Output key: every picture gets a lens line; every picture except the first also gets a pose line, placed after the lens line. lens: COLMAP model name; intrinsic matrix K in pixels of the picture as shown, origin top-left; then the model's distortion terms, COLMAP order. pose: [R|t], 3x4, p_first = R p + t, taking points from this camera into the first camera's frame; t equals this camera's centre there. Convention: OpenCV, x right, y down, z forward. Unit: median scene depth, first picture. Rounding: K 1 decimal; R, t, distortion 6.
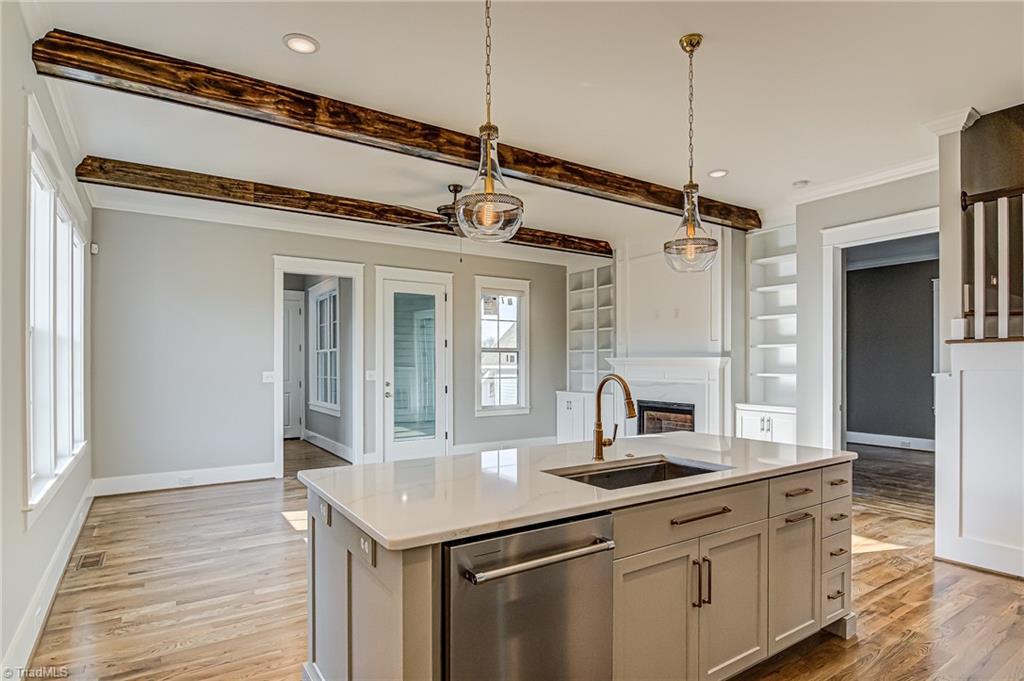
lens RADIAL K [[557.6, 0, 524.1], [0, 557.6, 360.2], [0, 0, 1]] dist [-0.006646, -0.002946]
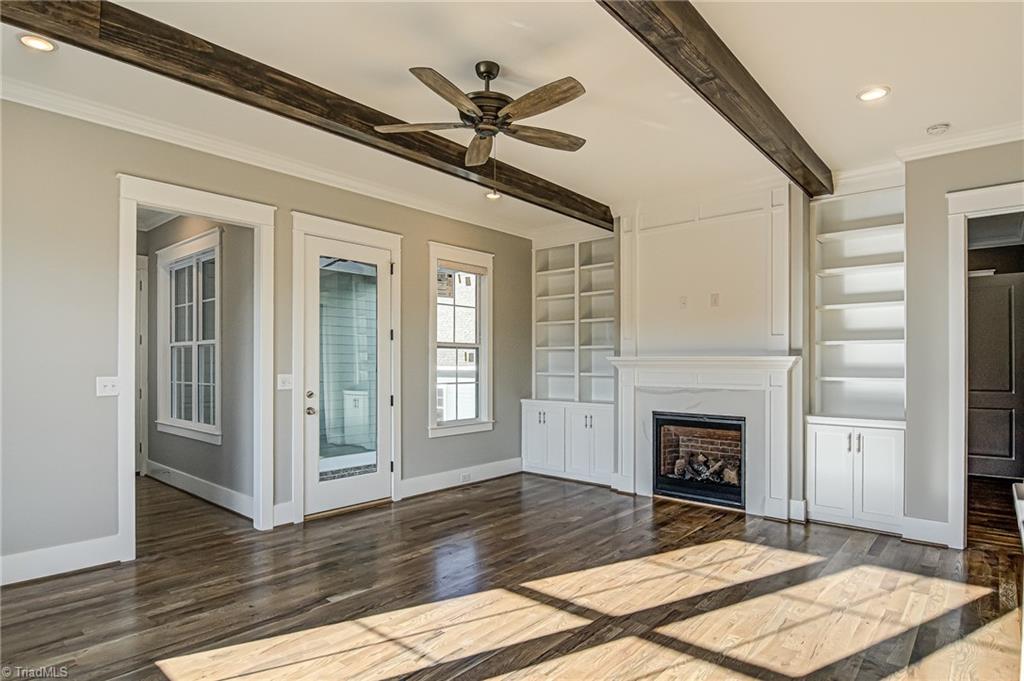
lens RADIAL K [[557.6, 0, 524.1], [0, 557.6, 360.2], [0, 0, 1]] dist [-0.006646, -0.002946]
pose [[0.963688, 0.004812, 0.266989, -0.168986], [-0.004699, 0.999988, -0.001063, 0.001968], [-0.266991, -0.000230, 0.963699, 0.287068]]
